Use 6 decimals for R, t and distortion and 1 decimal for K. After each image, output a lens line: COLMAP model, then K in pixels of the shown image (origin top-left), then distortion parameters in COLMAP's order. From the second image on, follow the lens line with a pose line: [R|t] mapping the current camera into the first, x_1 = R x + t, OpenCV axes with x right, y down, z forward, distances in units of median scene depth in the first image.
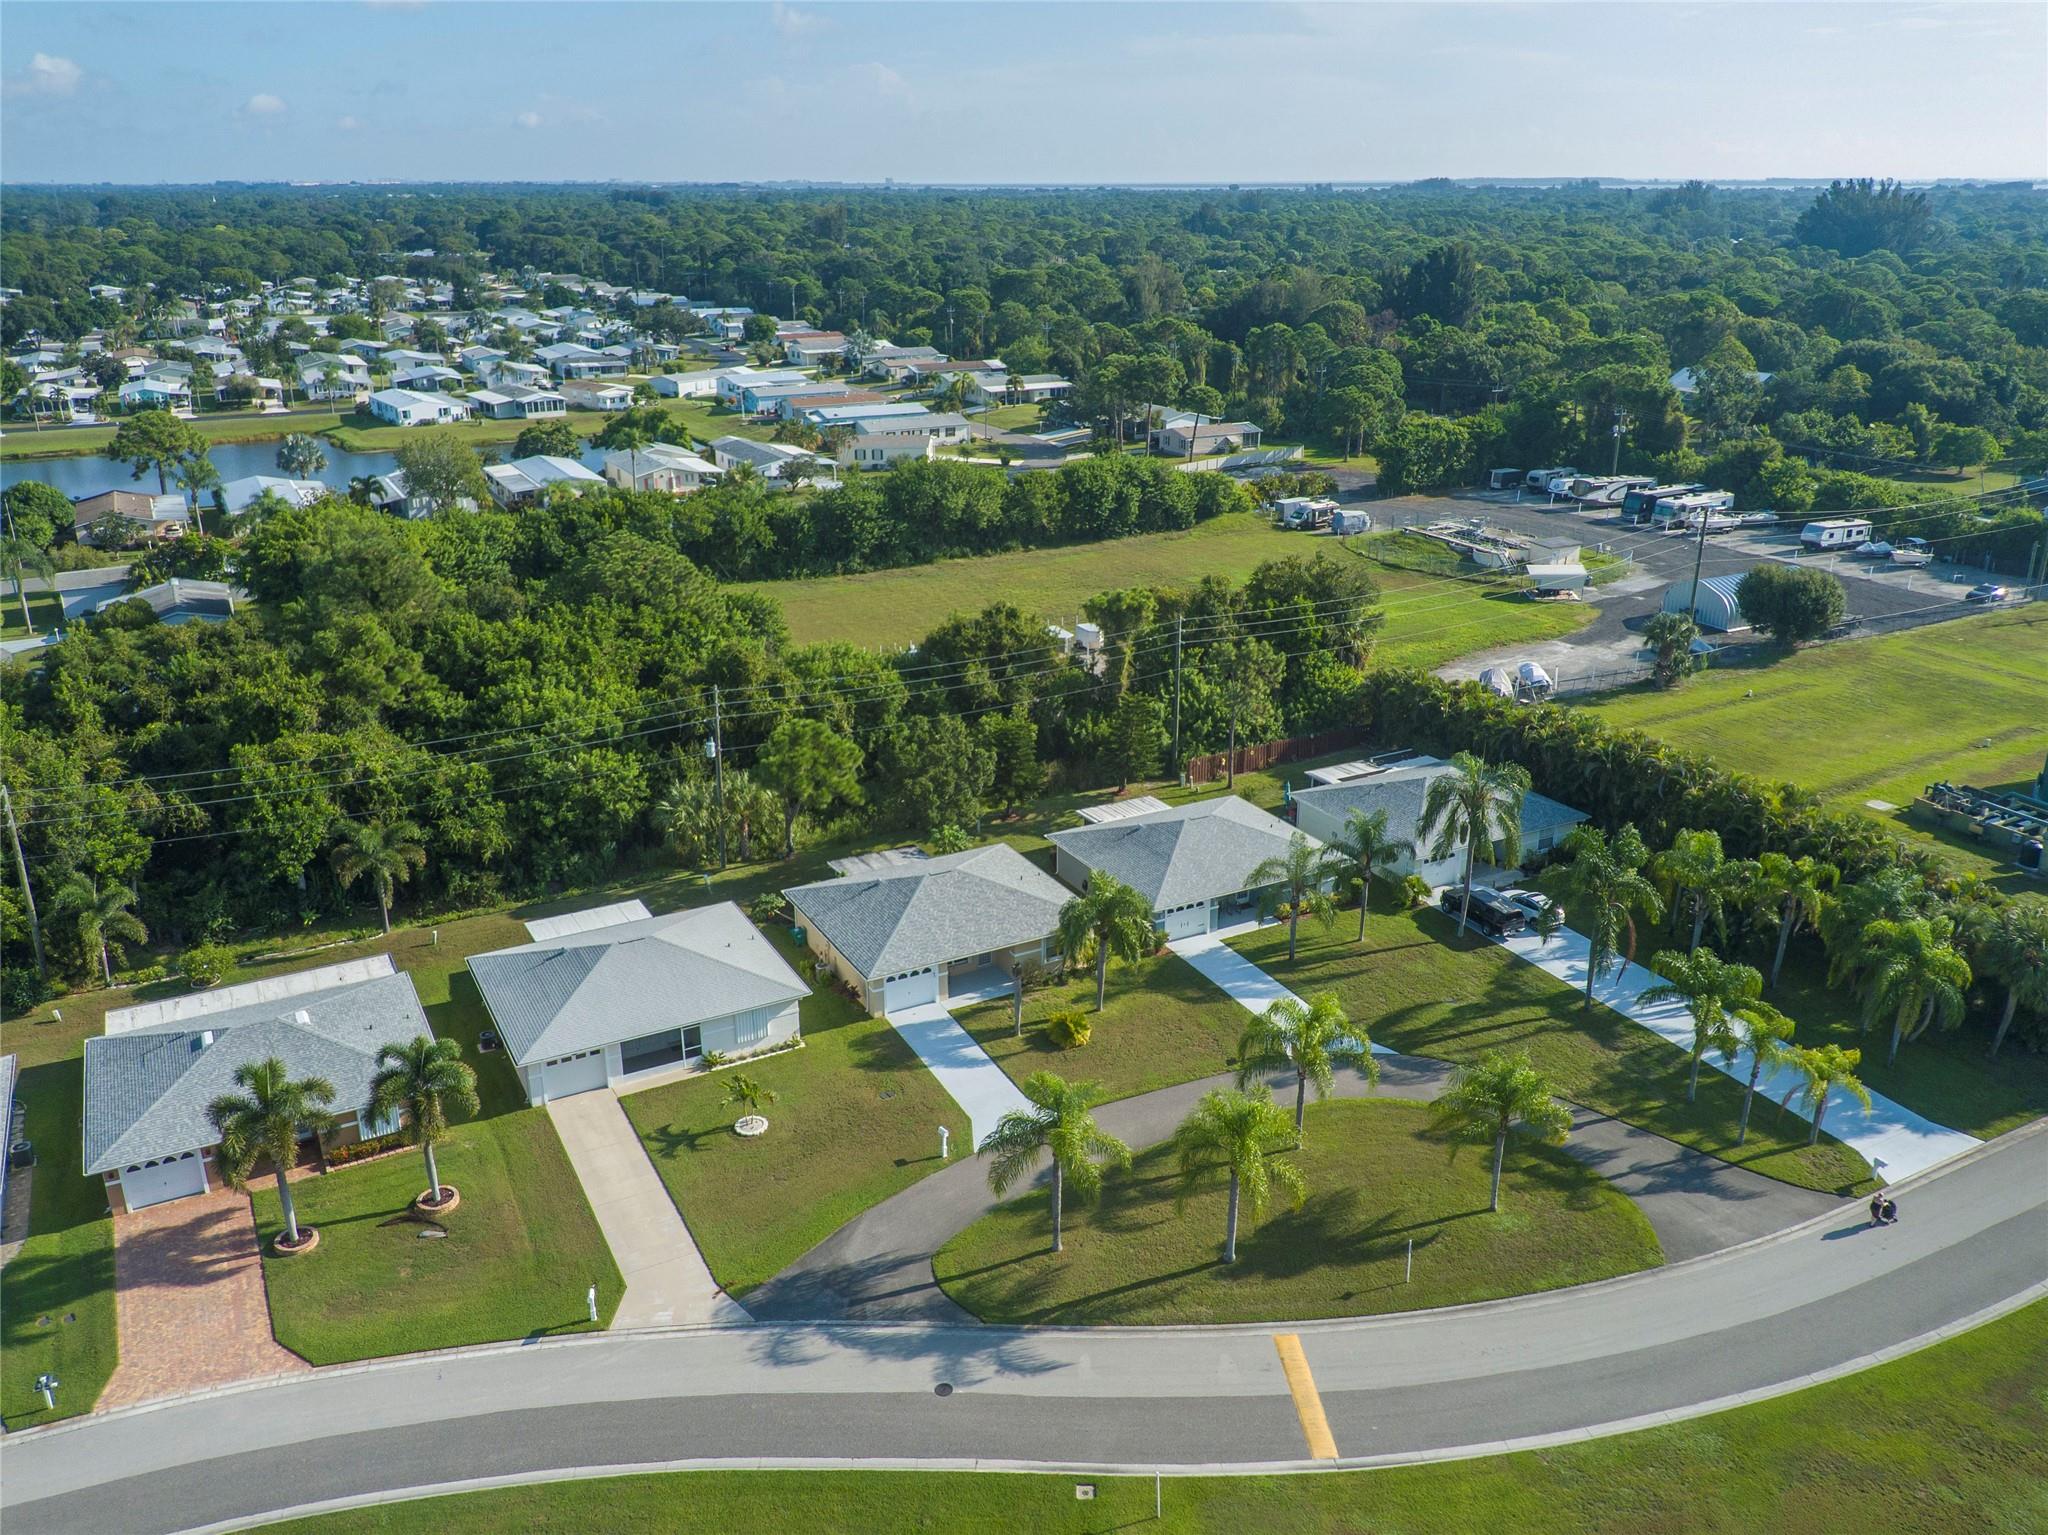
lens RADIAL K [[1590.2, 0, 1031.5], [0, 1590.2, 766.0], [0, 0, 1]] dist [0.107847, -0.192848]
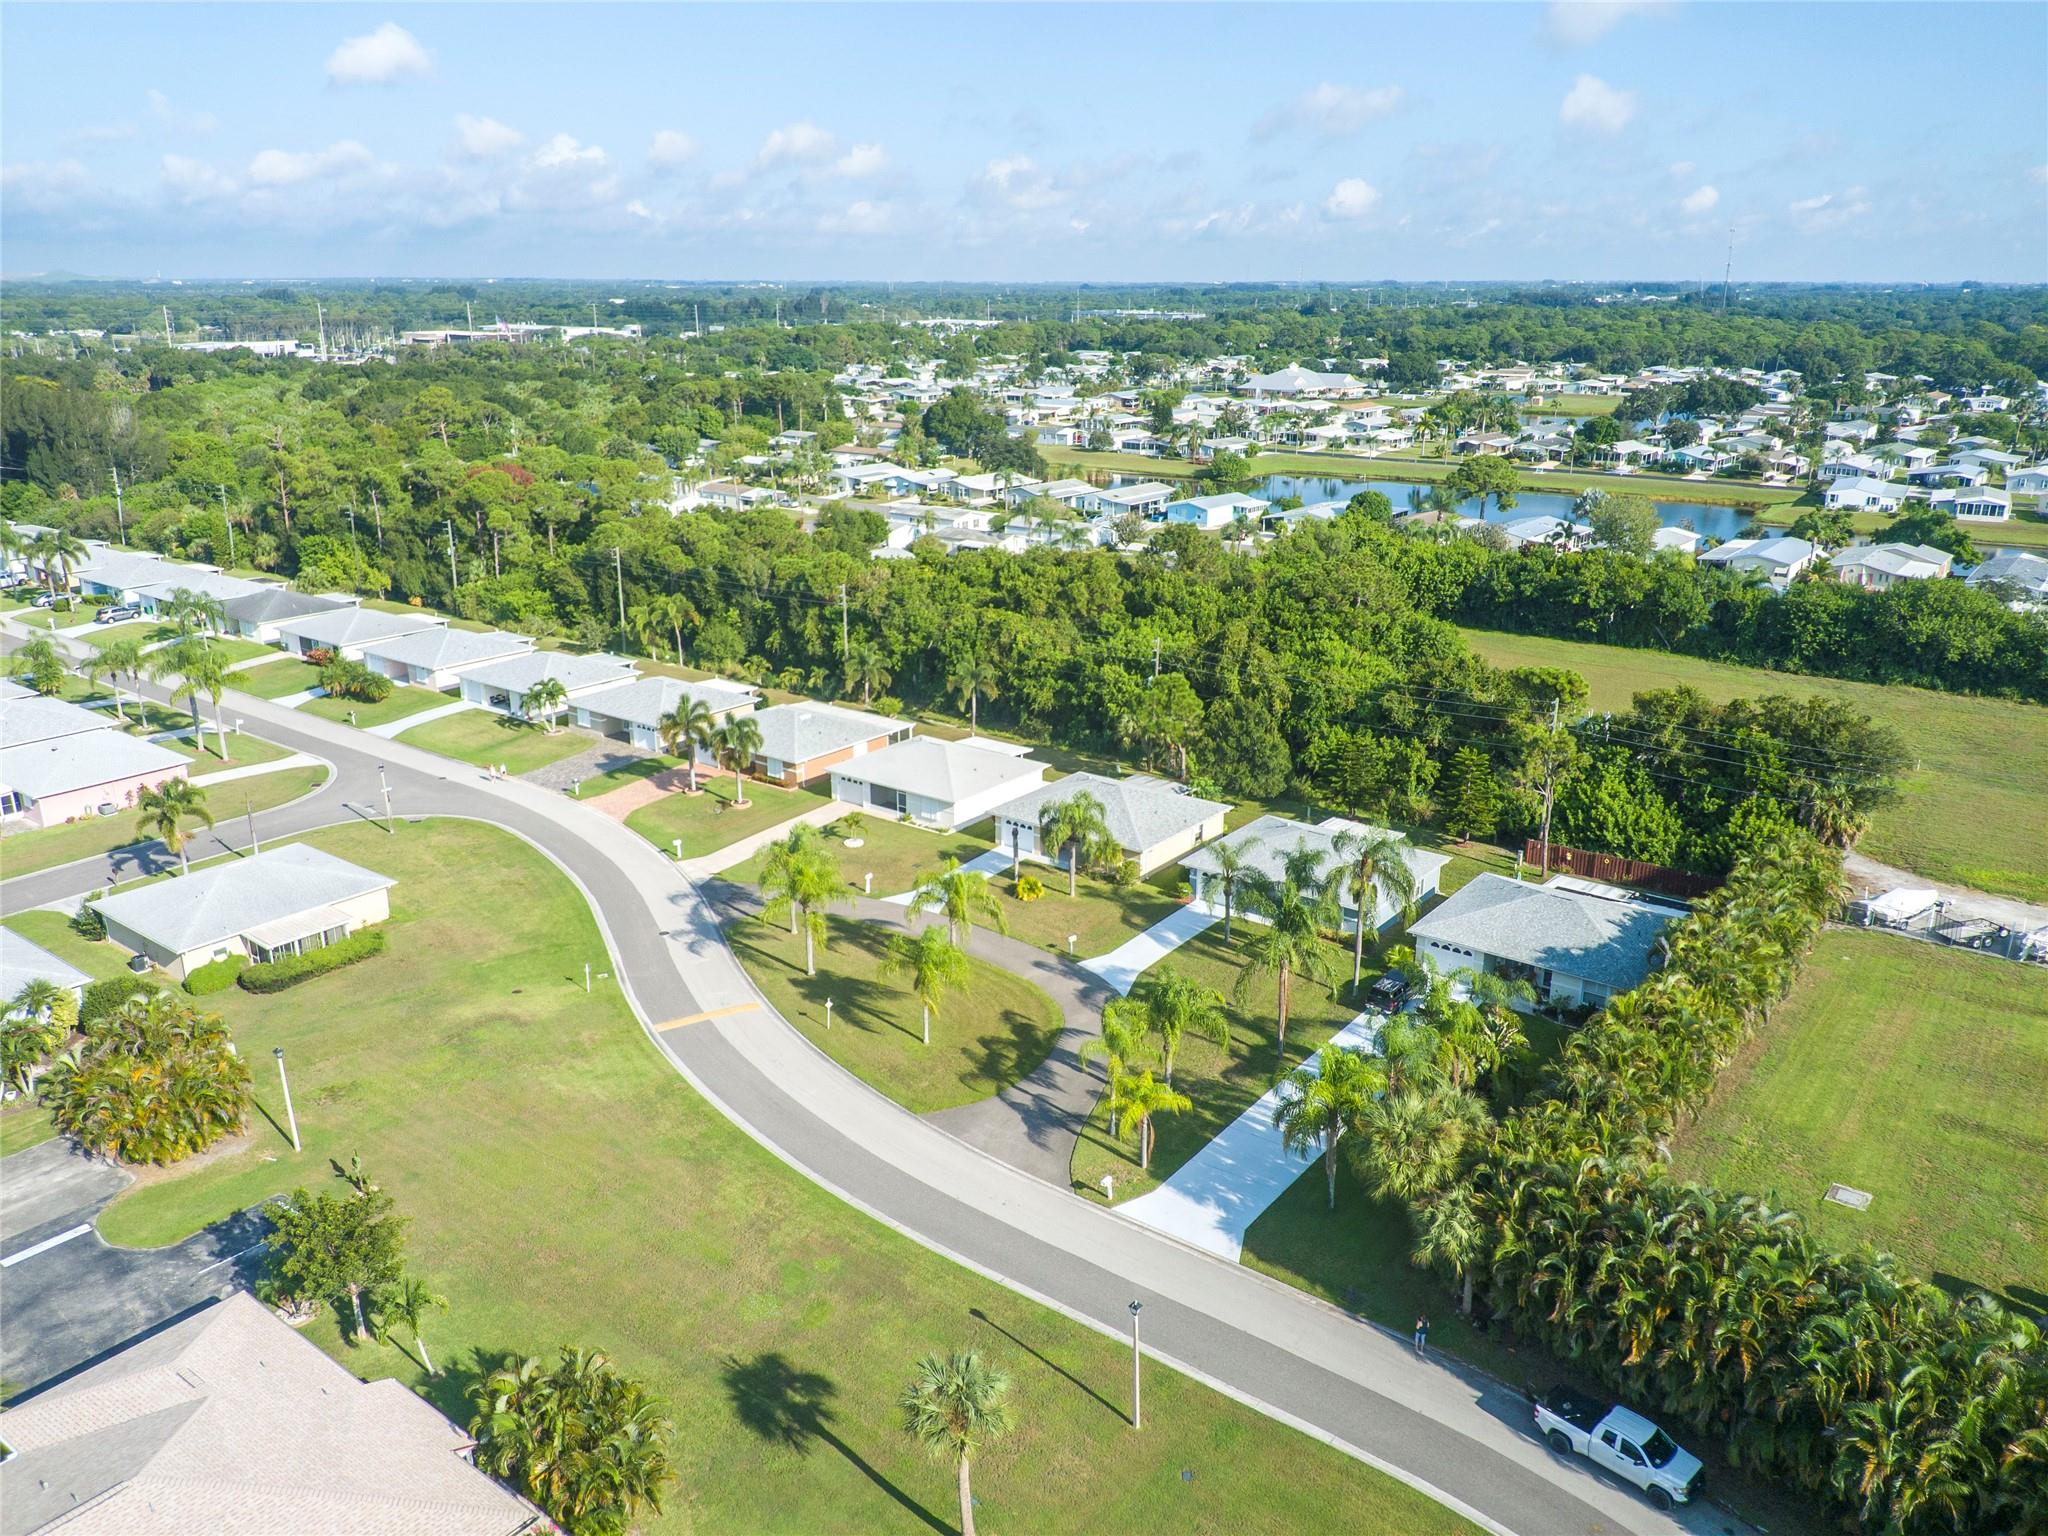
lens RADIAL K [[1537.1, 0, 1024.0], [0, 1537.1, 768.0], [0, 0, 1]] dist [0.122947, -0.217377]
pose [[0.407546, 0.278378, -0.869719, 0.943290], [-0.317885, 0.936083, 0.150661, -0.107569], [0.856070, 0.215069, 0.469989, 0.289070]]
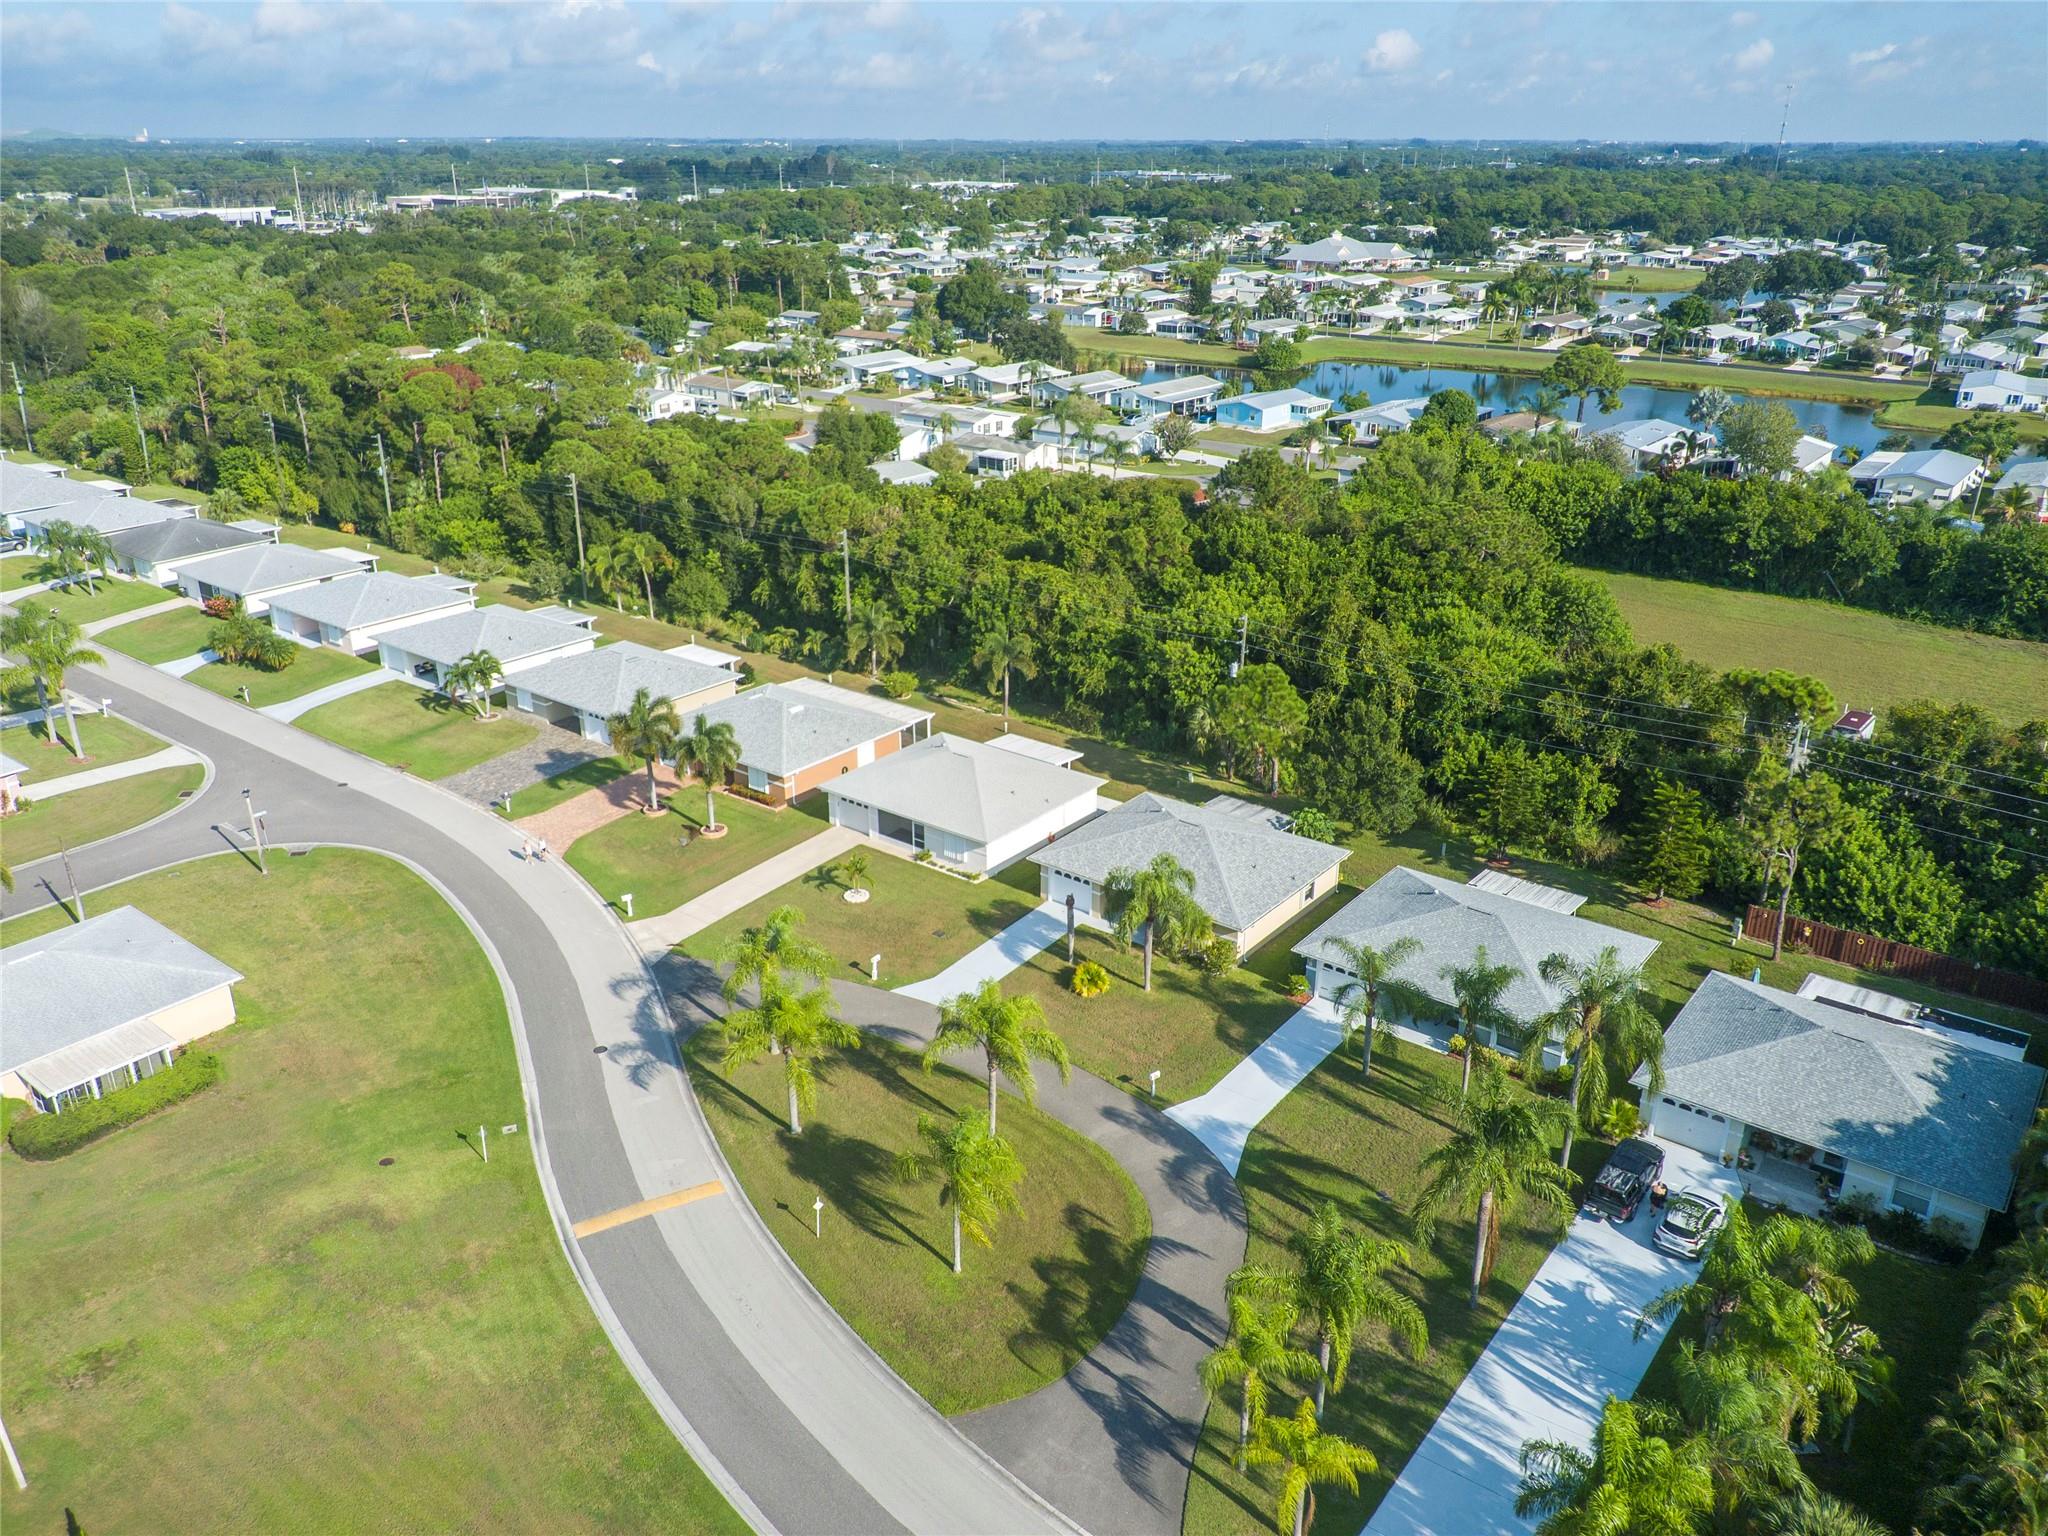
lens RADIAL K [[1537.1, 0, 1024.0], [0, 1537.1, 768.0], [0, 0, 1]] dist [0.122947, -0.217377]
pose [[0.400097, 0.347897, -0.847874, 0.662071], [-0.319150, 0.920130, 0.226943, -0.142385], [0.859107, 0.179799, 0.479173, 0.380418]]
